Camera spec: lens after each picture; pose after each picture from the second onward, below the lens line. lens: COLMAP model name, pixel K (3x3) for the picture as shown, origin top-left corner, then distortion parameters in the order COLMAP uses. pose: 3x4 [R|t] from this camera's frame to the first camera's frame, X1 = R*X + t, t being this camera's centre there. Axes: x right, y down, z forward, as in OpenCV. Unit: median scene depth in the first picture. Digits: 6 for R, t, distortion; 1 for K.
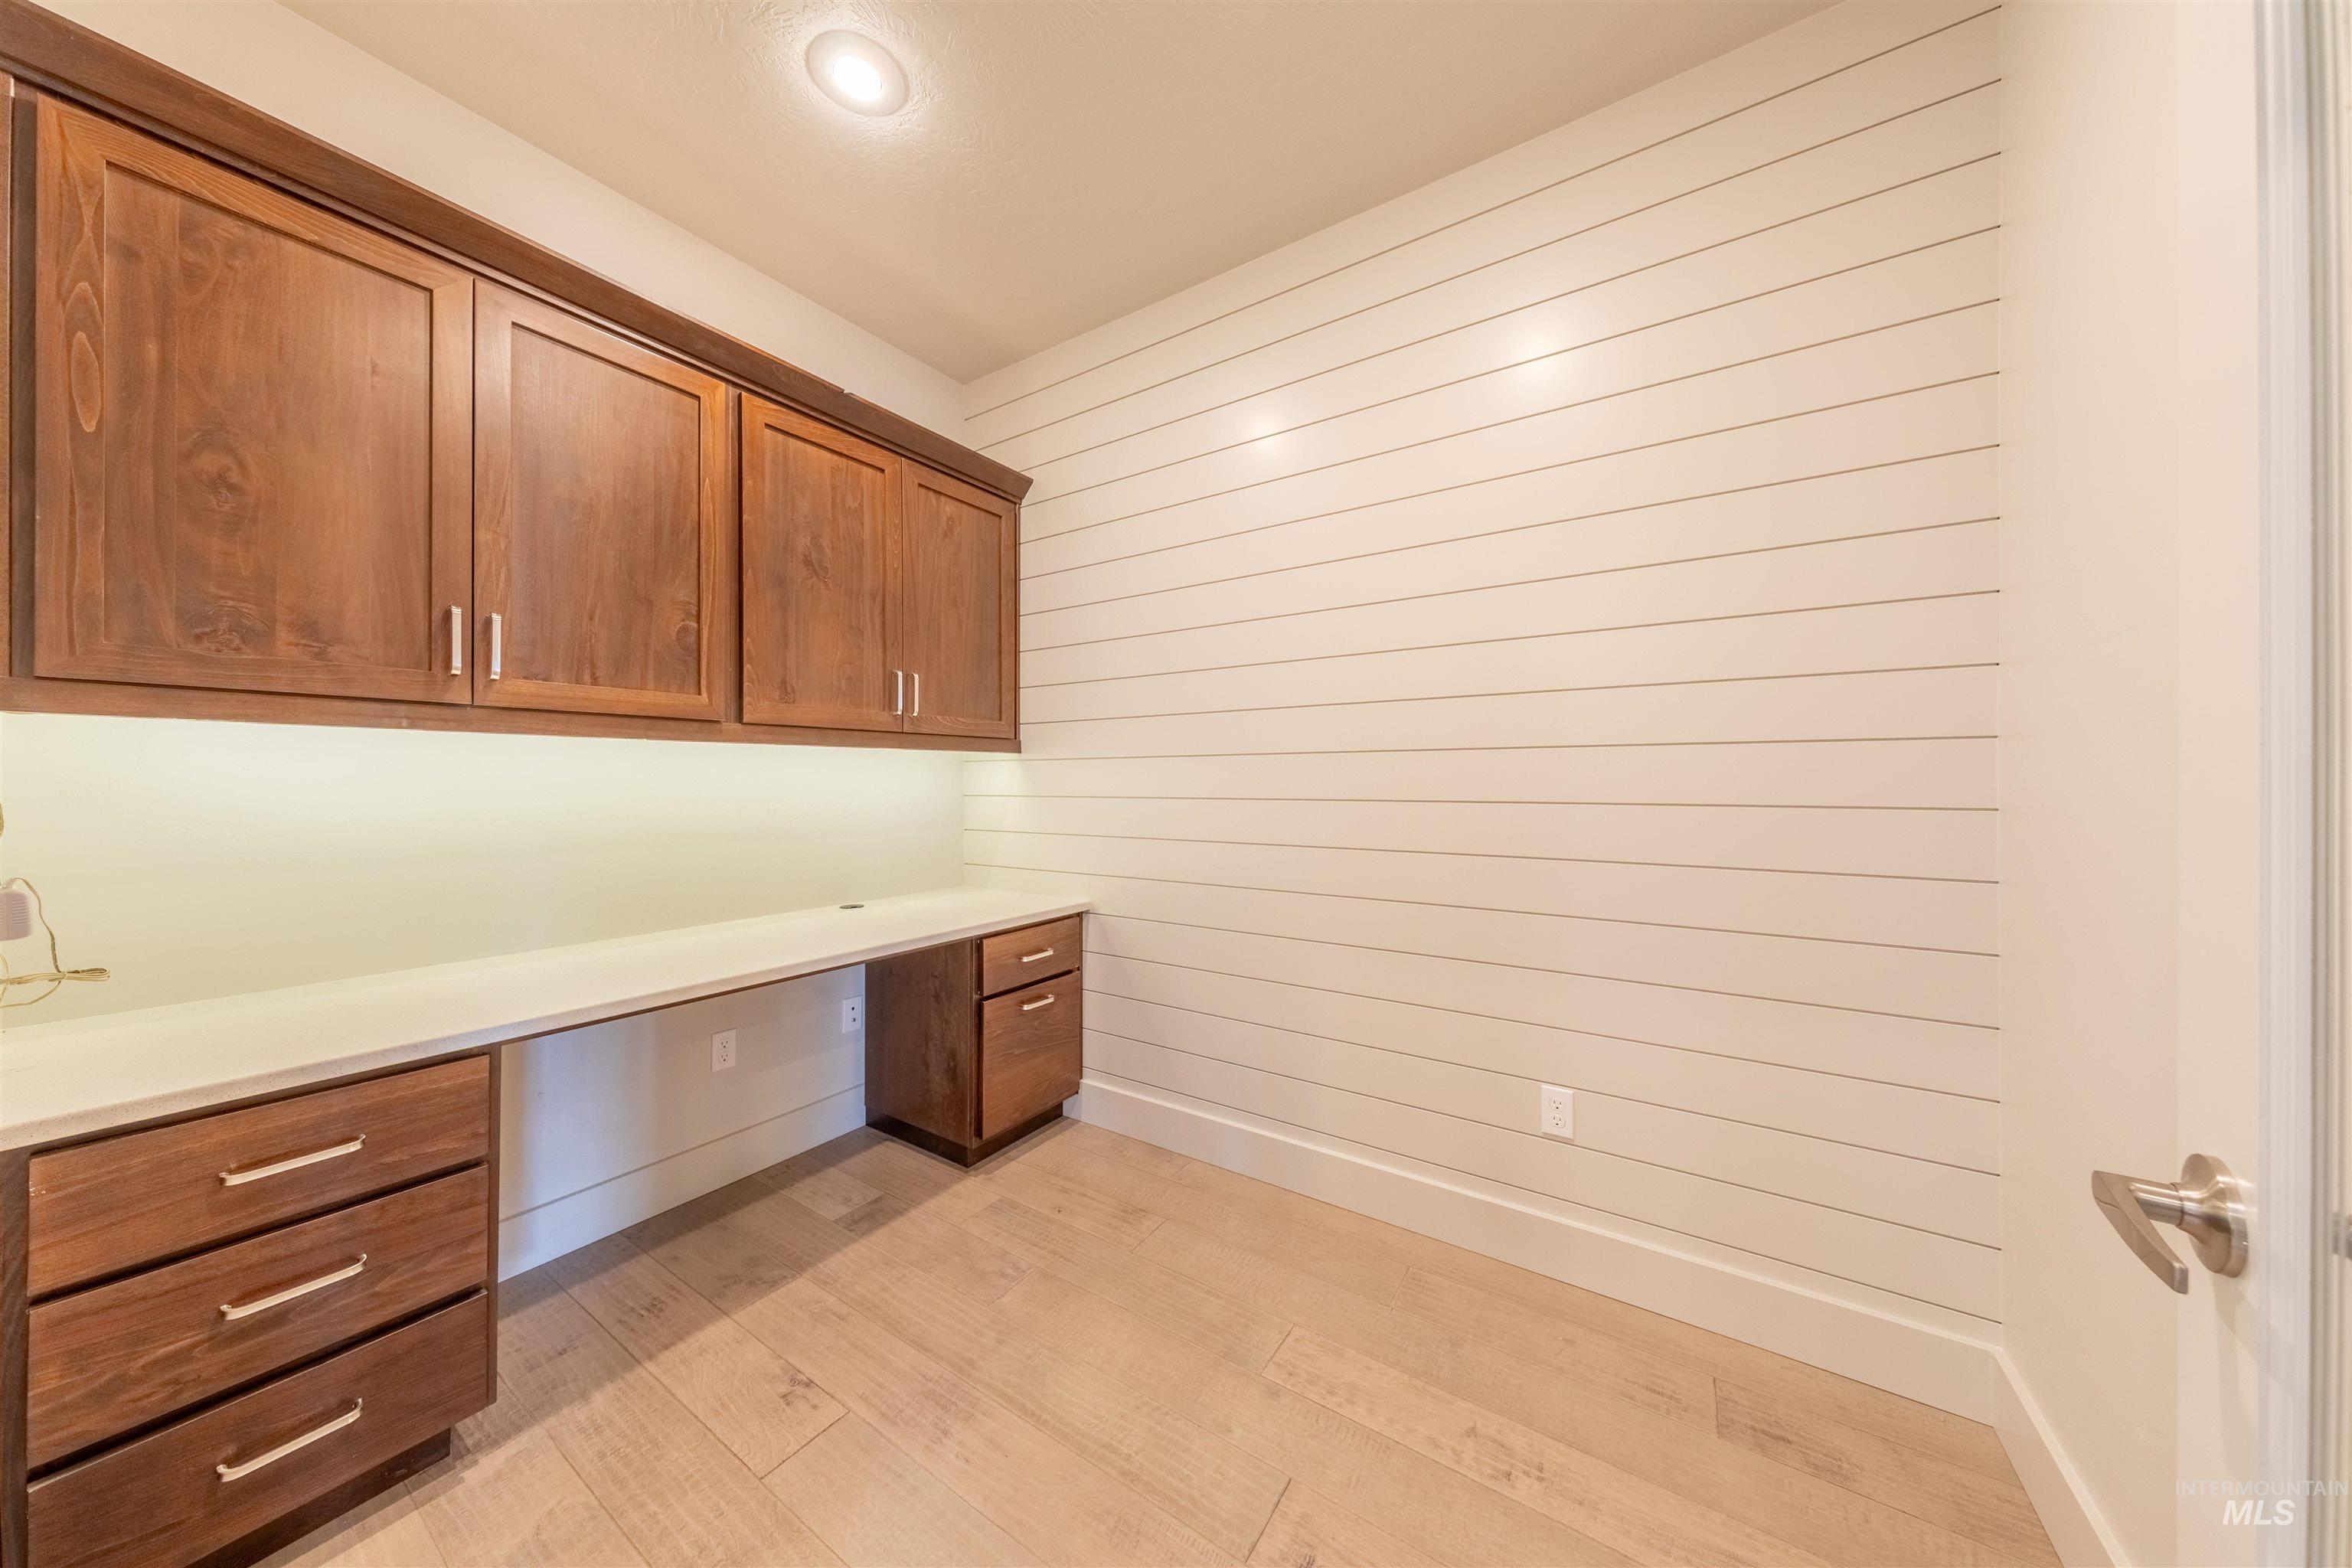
lens RADIAL K [[736.3, 0, 1179.5], [0, 736.3, 779.8], [0, 0, 1]] dist [0.007614, -0.000678]
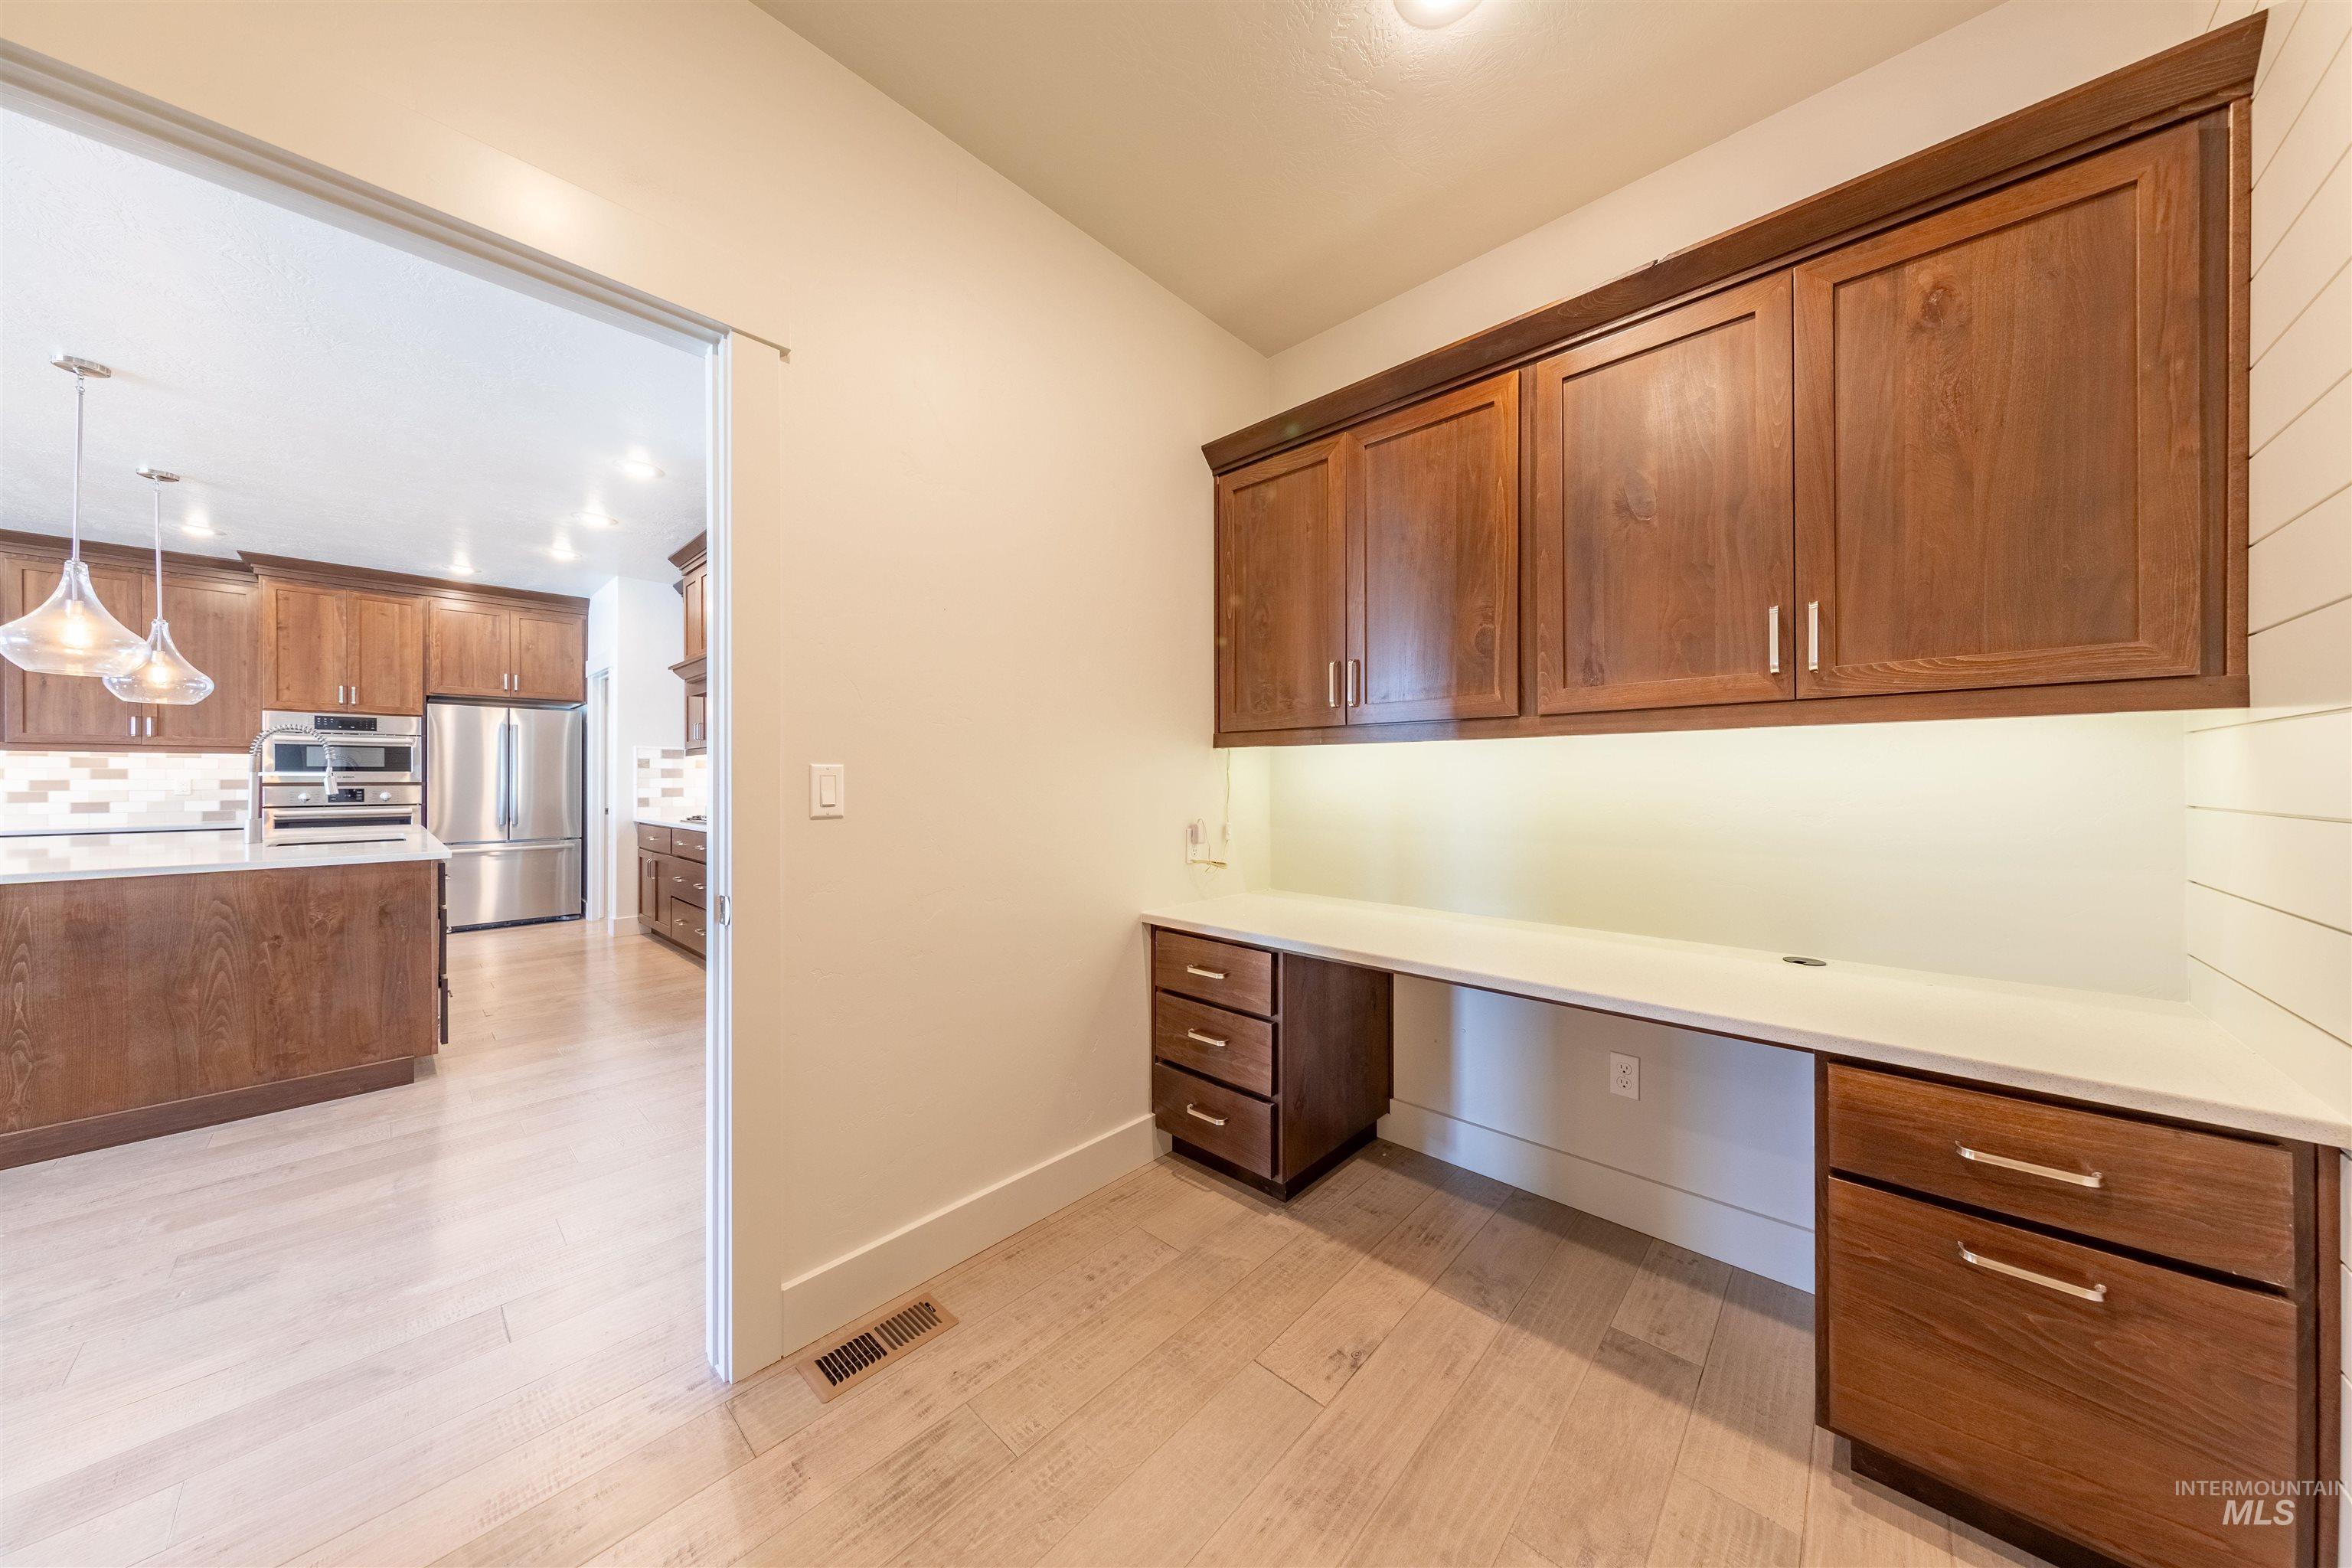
lens RADIAL K [[736.3, 0, 1173.2], [0, 736.3, 778.2], [0, 0, 1]] dist [0.007614, -0.000678]
pose [[-0.158885, 0.000701, -0.987297, 0.408330], [0.005269, 0.999986, -0.000138, 0.001127], [0.987283, -0.005224, -0.158887, 0.683564]]
